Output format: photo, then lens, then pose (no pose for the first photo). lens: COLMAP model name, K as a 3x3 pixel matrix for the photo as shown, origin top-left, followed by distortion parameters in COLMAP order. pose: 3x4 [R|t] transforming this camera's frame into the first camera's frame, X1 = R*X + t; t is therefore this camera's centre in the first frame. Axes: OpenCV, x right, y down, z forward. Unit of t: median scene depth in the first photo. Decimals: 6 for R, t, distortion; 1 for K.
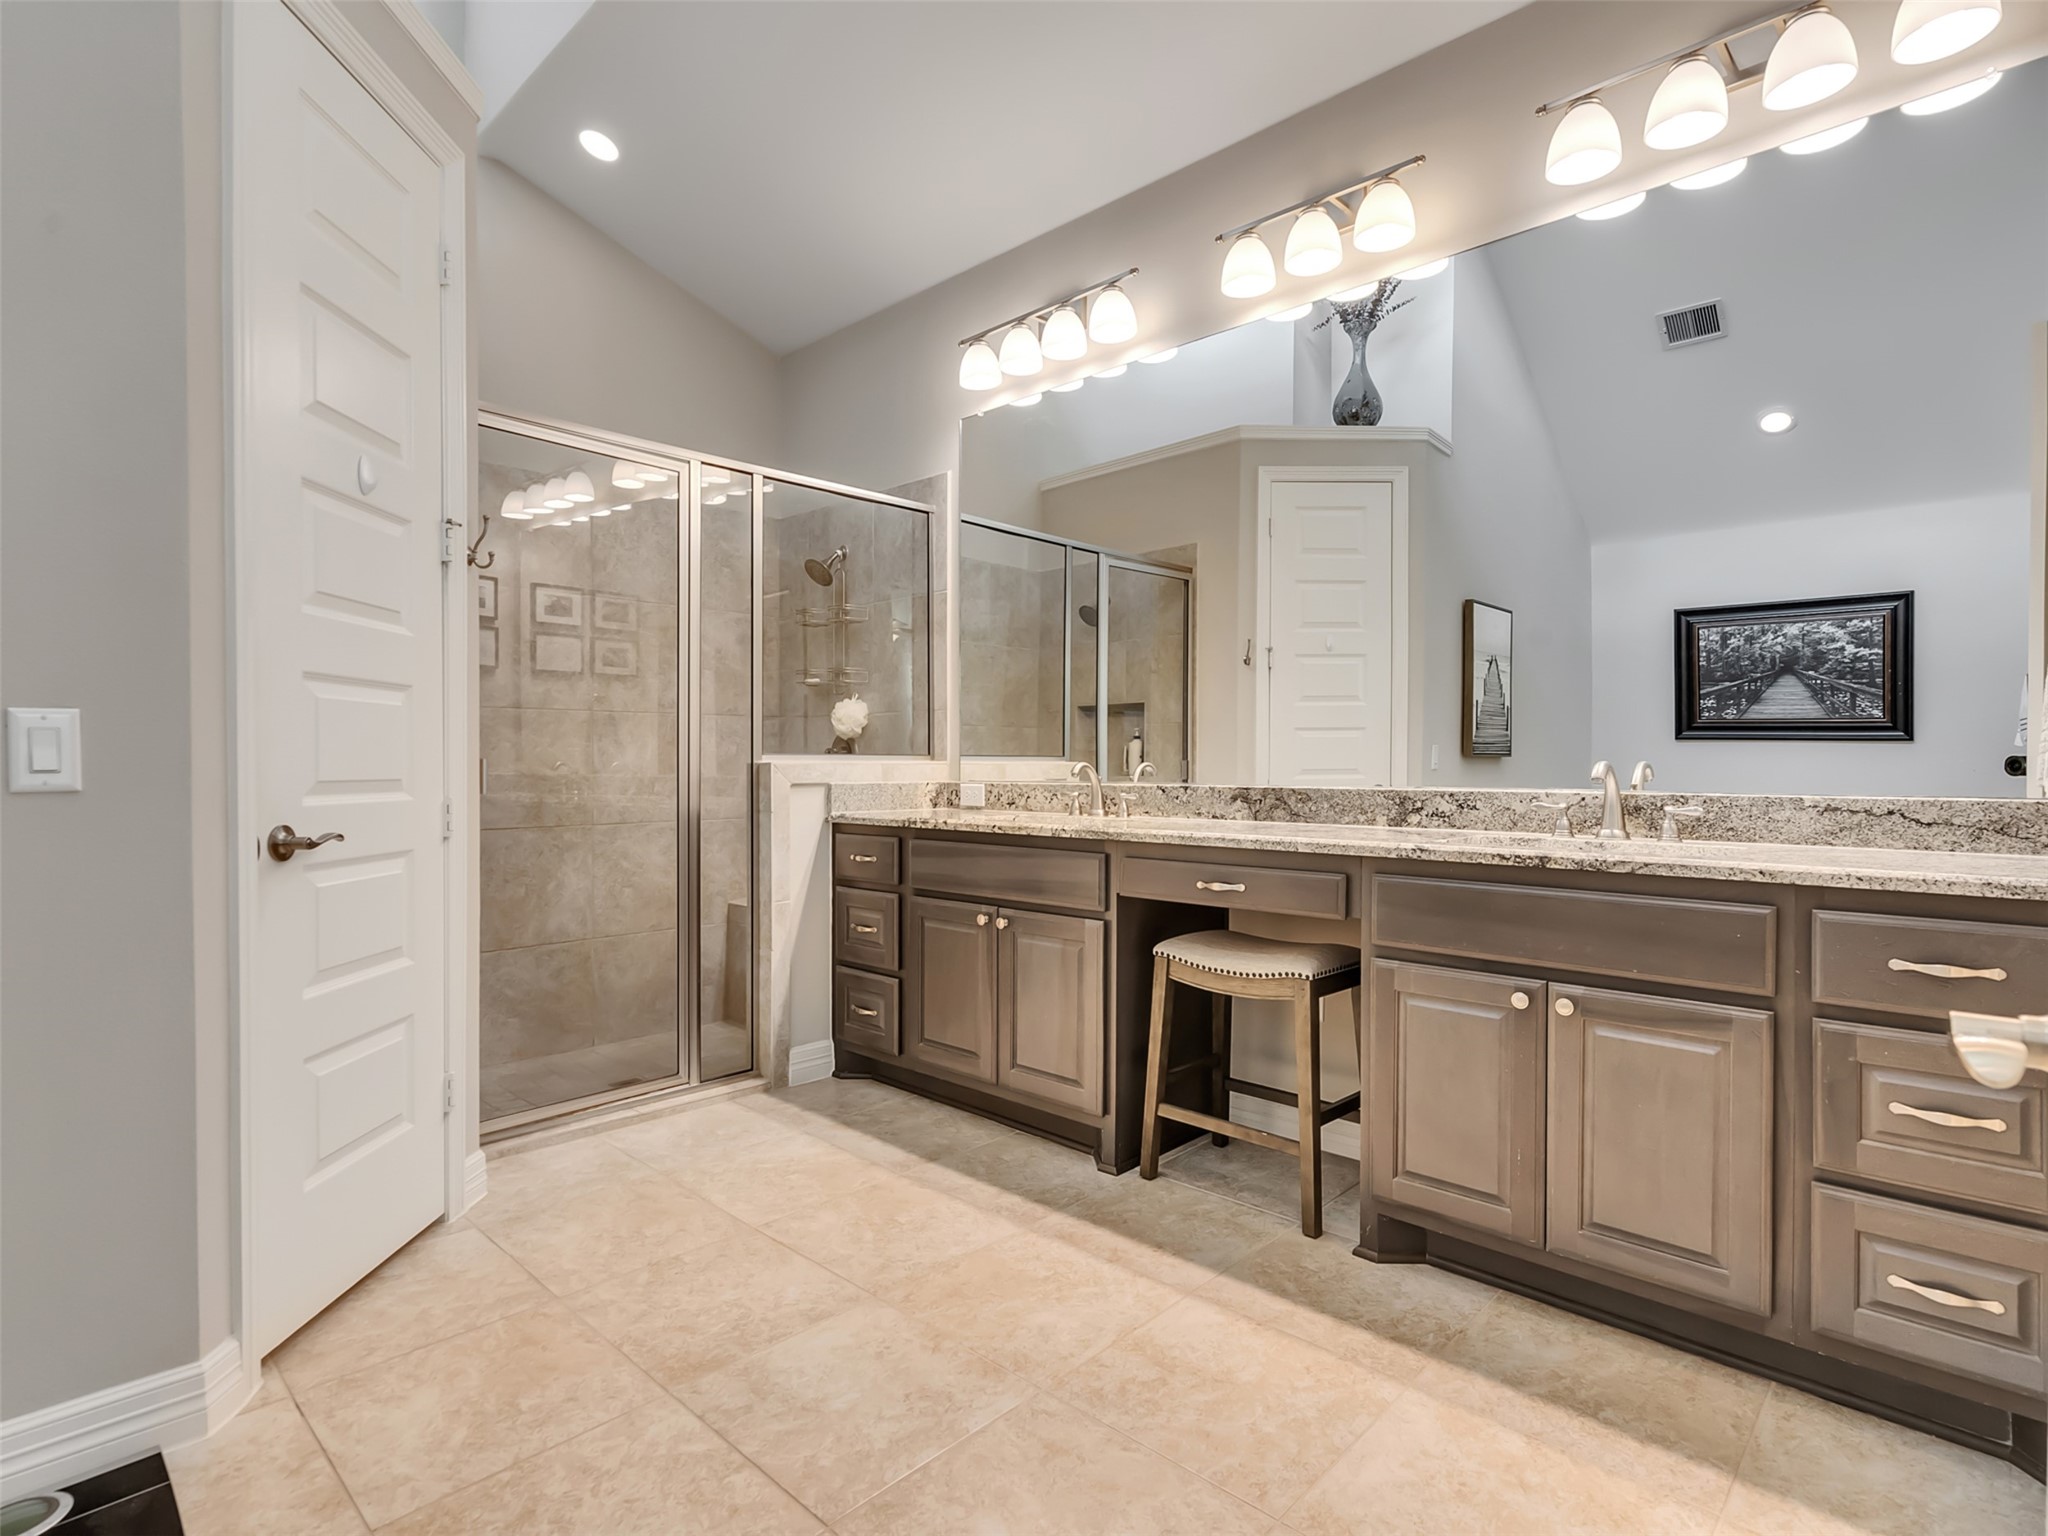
lens RADIAL K [[1047.0, 0, 1008.1], [0, 1047.0, 772.2], [0, 0, 1]] dist [-0.005606, 0.003336]
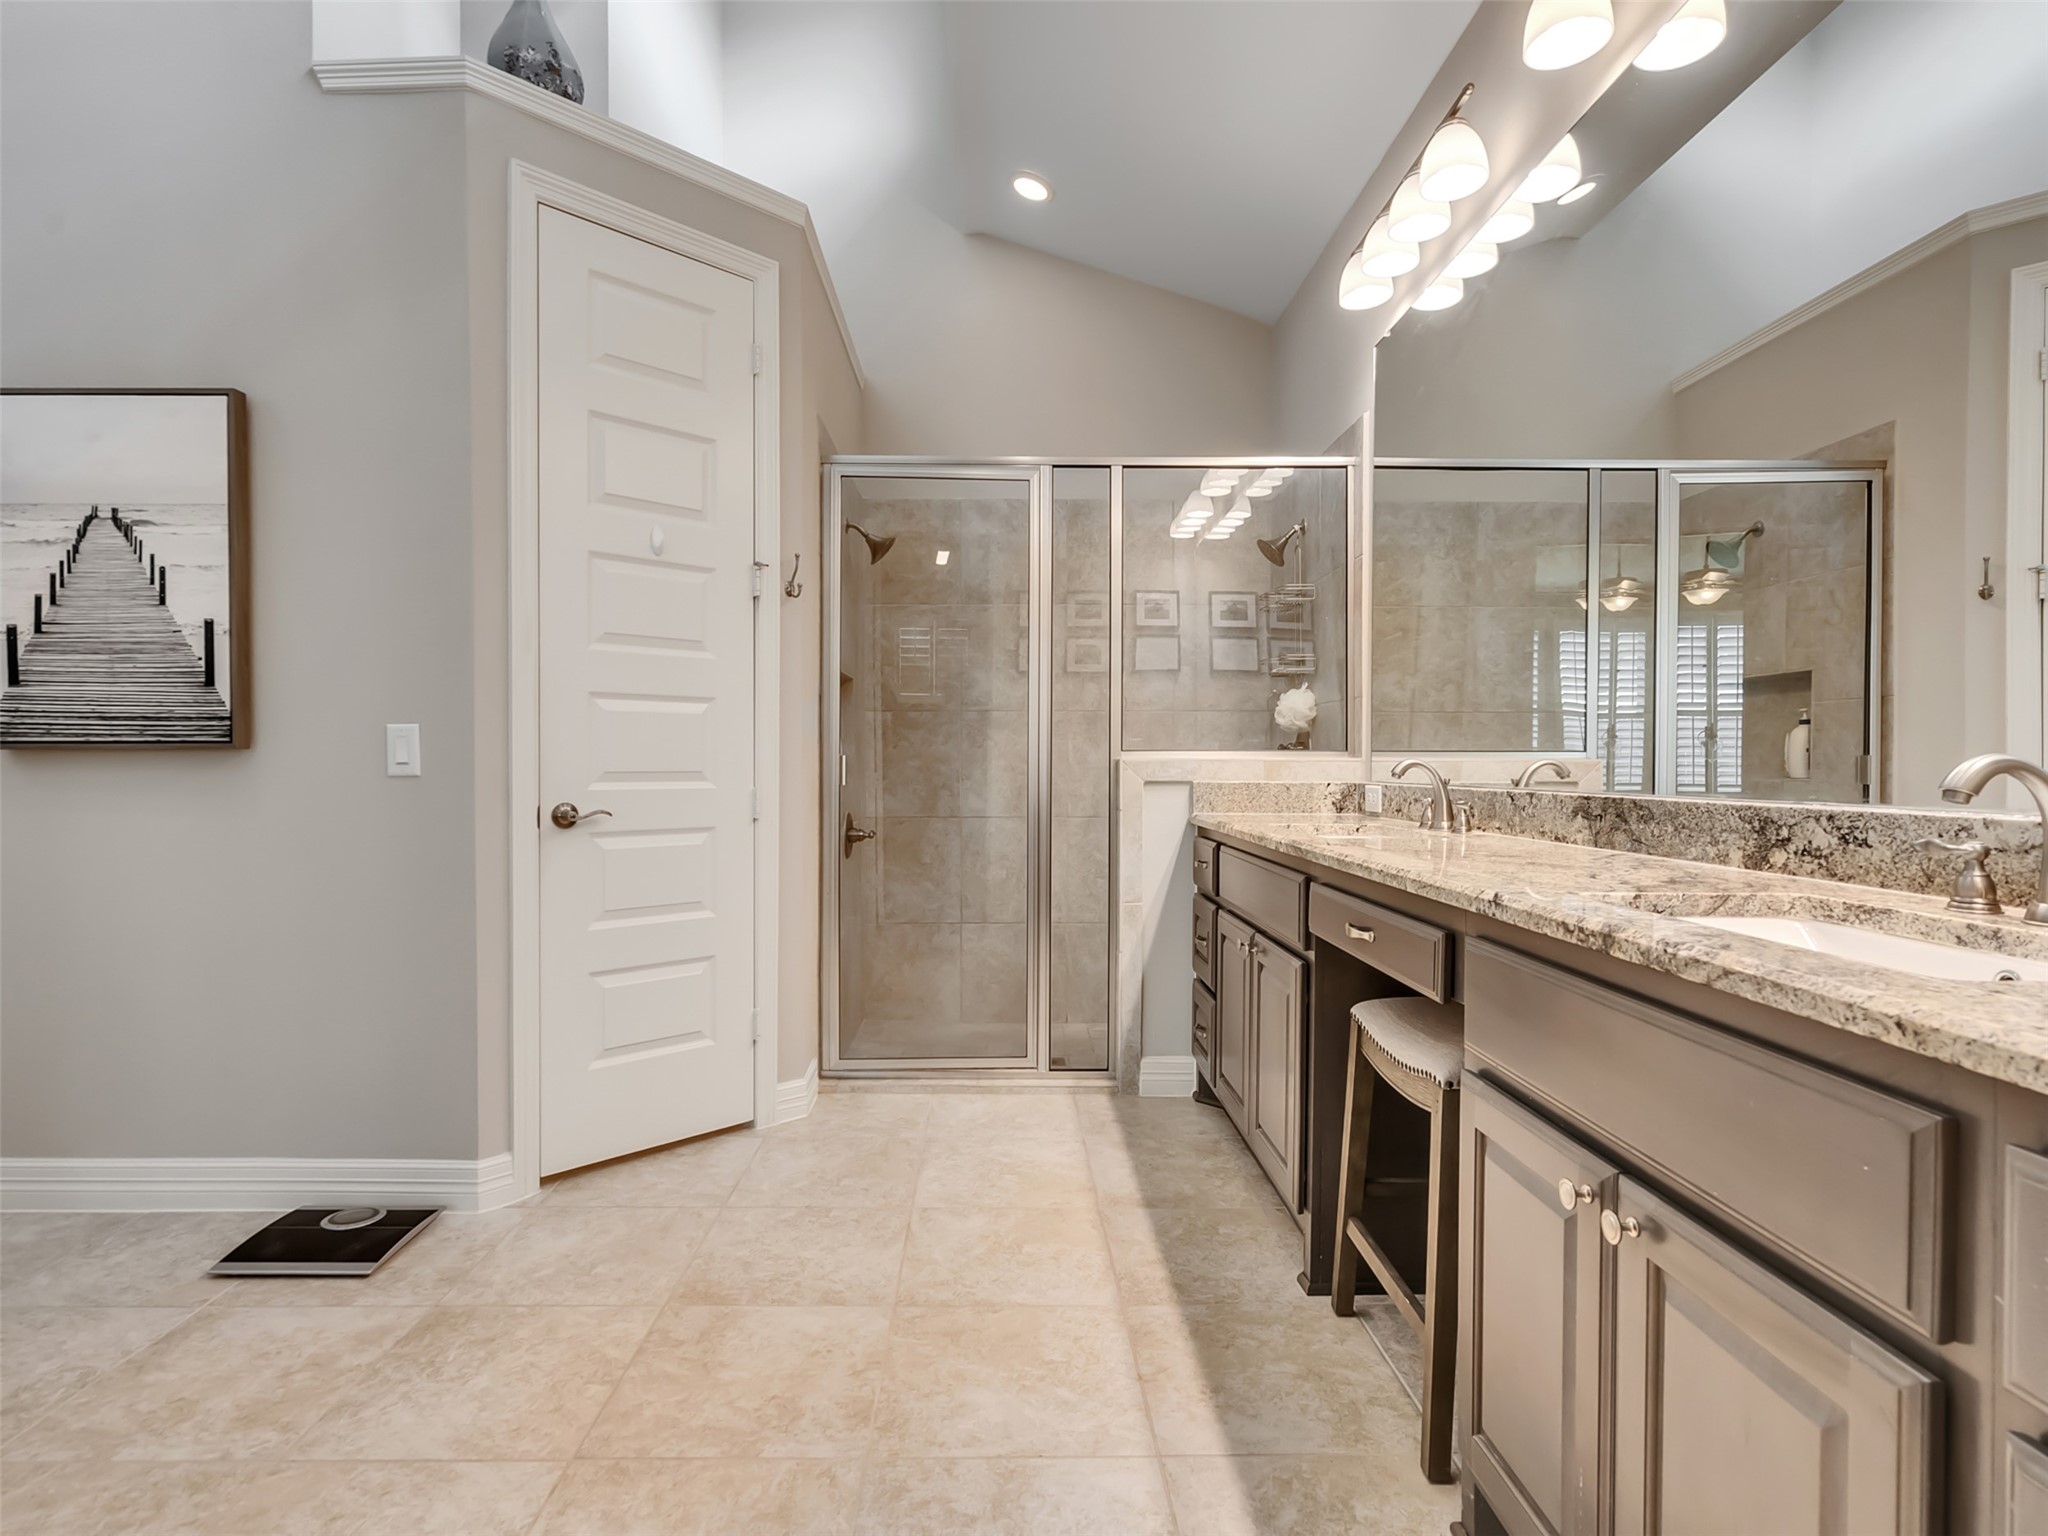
lens RADIAL K [[1047.0, 0, 1004.0], [0, 1047.0, 772.5], [0, 0, 1]] dist [-0.005606, 0.003336]
pose [[0.700064, 0.008699, -0.714028, 0.467064], [-0.007515, 0.999960, 0.004814, -0.000910], [0.714041, 0.001995, 0.700101, 0.284896]]
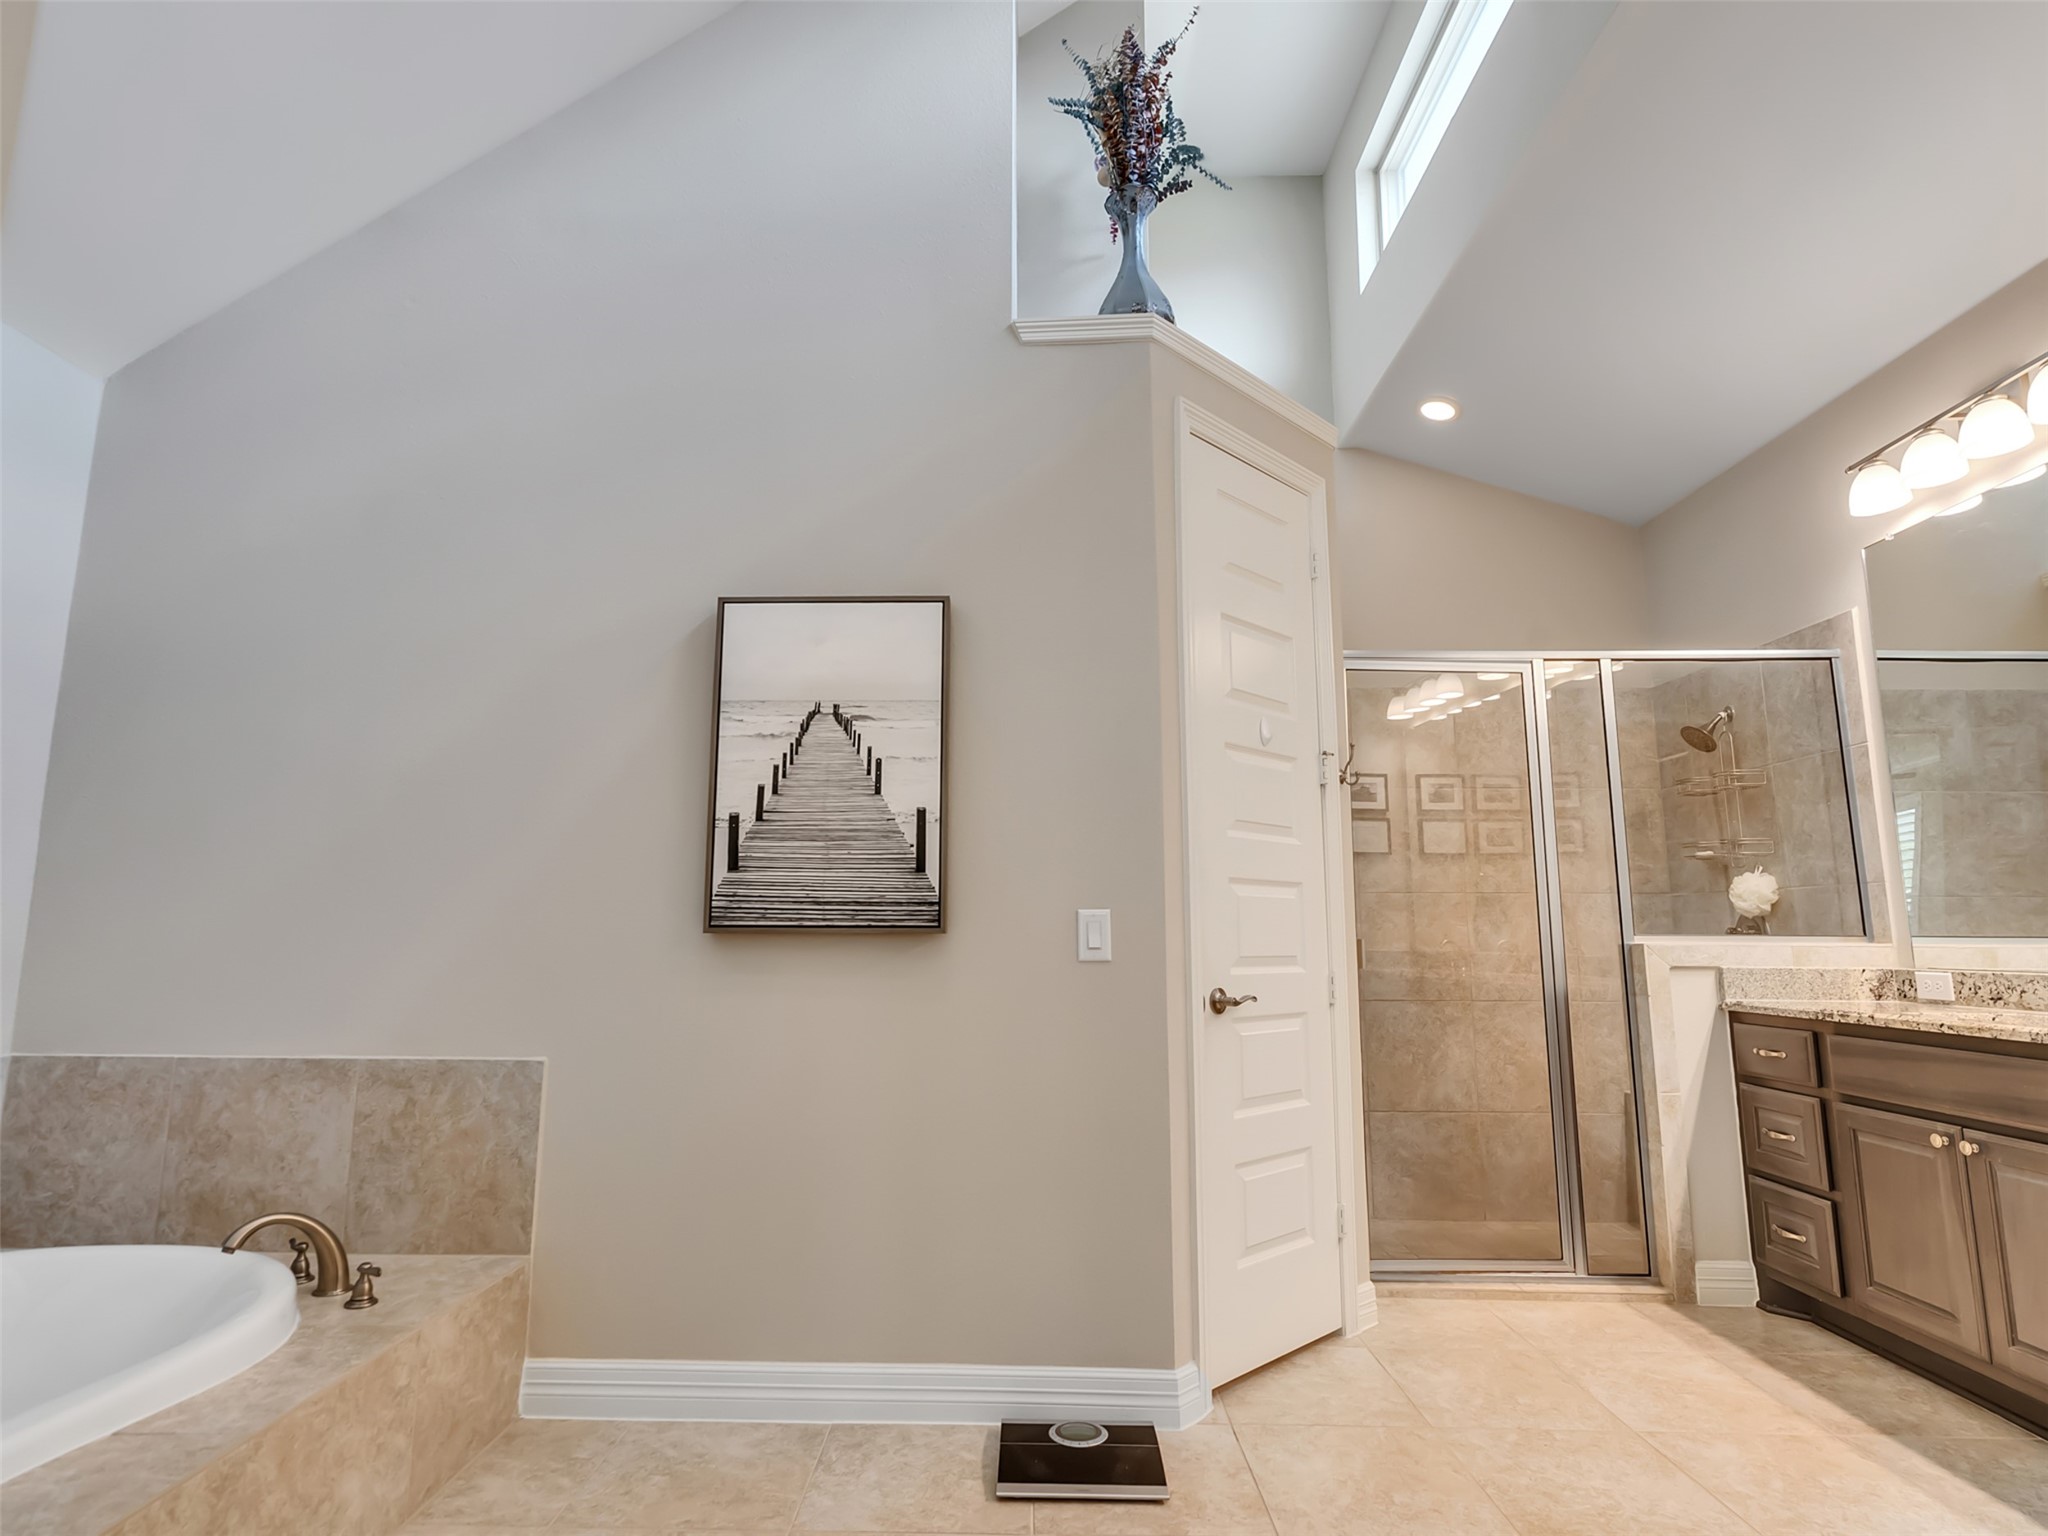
lens RADIAL K [[1047.0, 0, 1004.3], [0, 1047.0, 770.8], [0, 0, 1]] dist [-0.005606, 0.003336]
pose [[0.679959, -0.110115, -0.724935, 0.108397], [-0.011940, 0.986866, -0.161101, -0.005040], [0.733153, 0.118198, 0.669713, -0.125733]]
